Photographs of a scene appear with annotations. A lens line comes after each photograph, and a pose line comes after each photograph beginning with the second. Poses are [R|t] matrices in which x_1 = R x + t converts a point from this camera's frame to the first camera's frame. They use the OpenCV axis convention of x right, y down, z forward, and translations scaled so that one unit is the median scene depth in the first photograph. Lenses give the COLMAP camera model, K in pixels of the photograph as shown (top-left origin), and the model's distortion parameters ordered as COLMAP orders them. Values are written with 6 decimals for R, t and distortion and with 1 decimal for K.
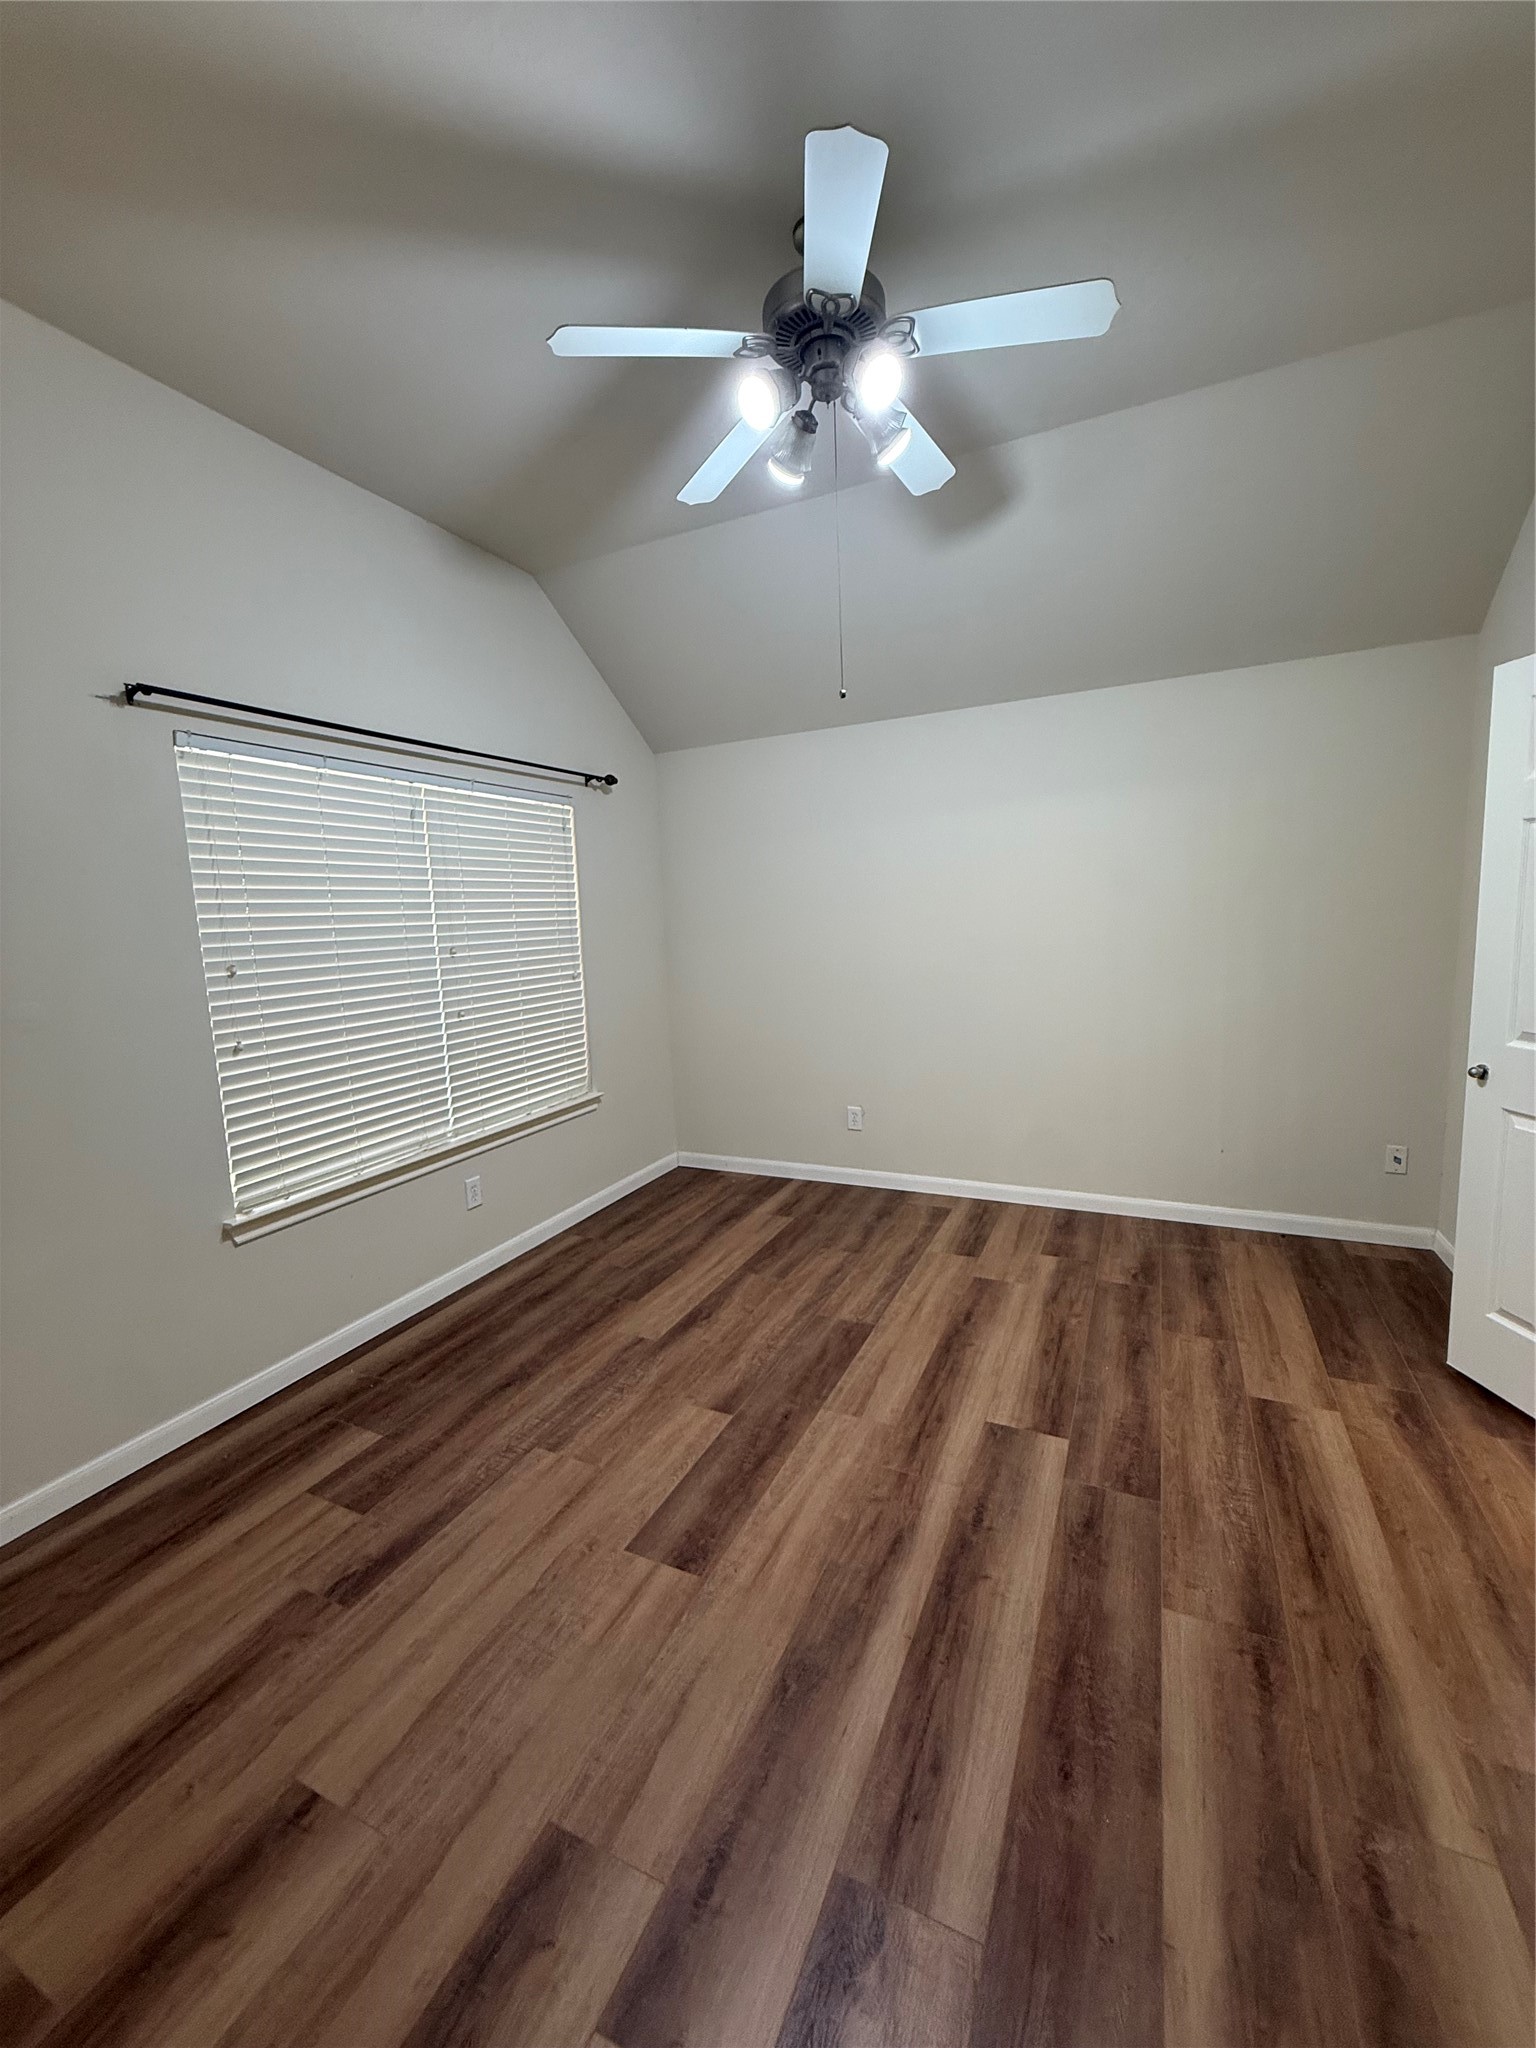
lens RADIAL K [[813.8, 0, 771.5], [0, 813.8, 1017.5], [0, 0, 1]] dist [0.000103, 0.000006]
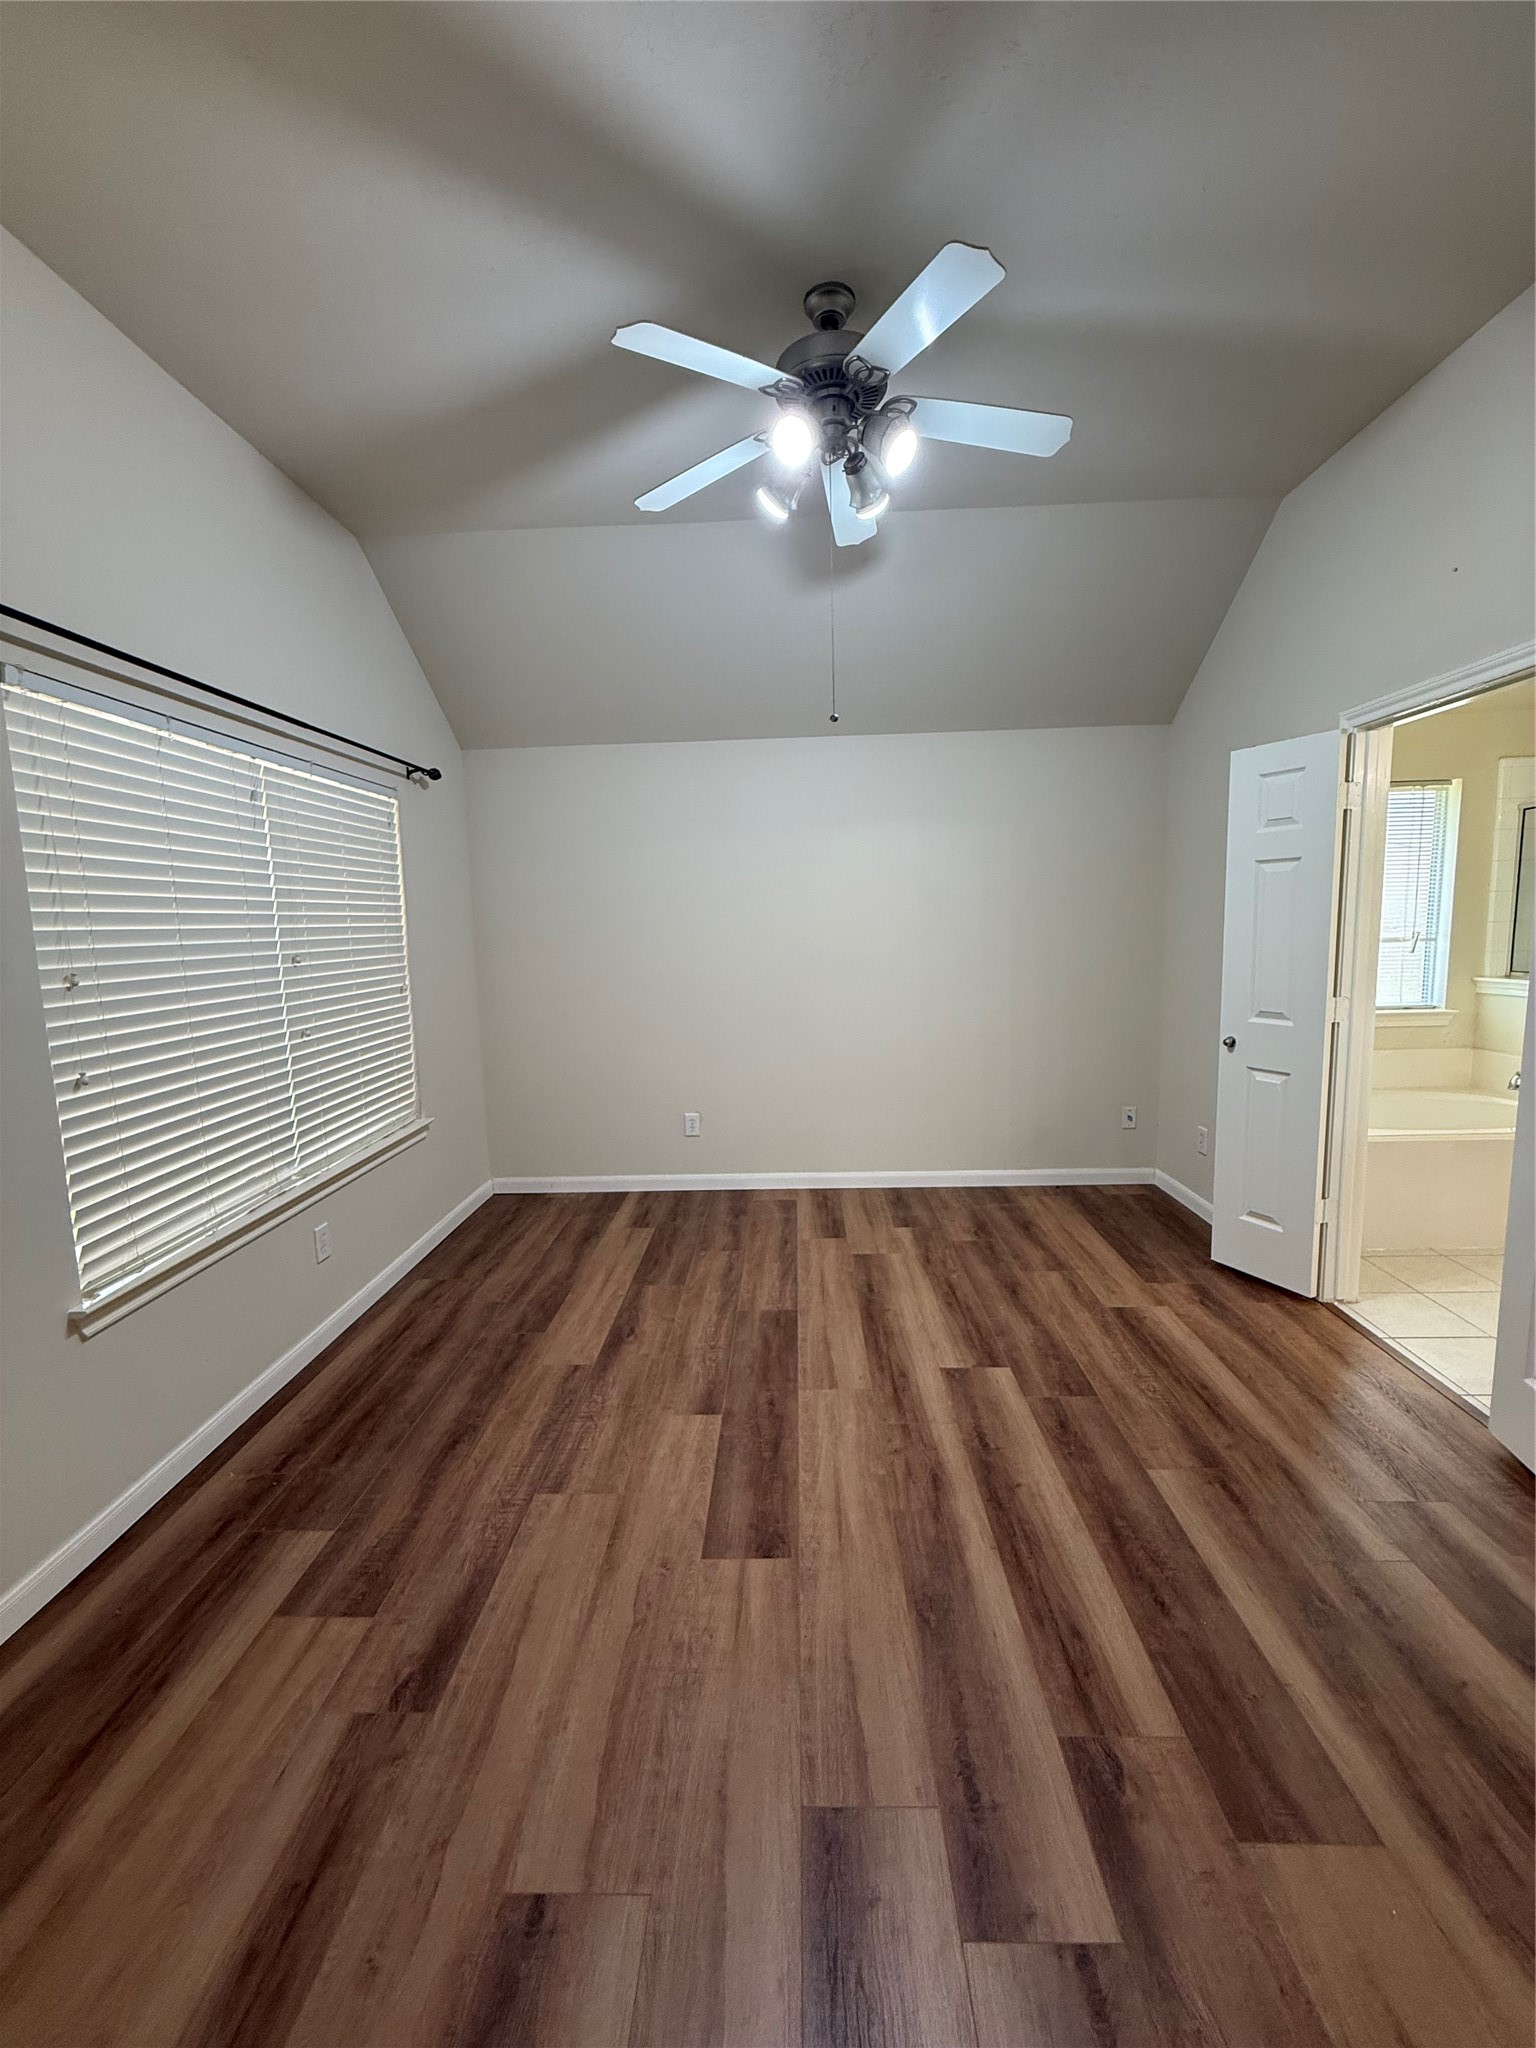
lens RADIAL K [[813.8, 0, 771.5], [0, 813.8, 1017.5], [0, 0, 1]] dist [0.000103, 0.000006]
pose [[0.917952, -0.030549, 0.395512, -0.360617], [0.039275, 0.999131, -0.013982, 0.013548], [-0.394741, 0.028369, 0.918354, 0.034186]]
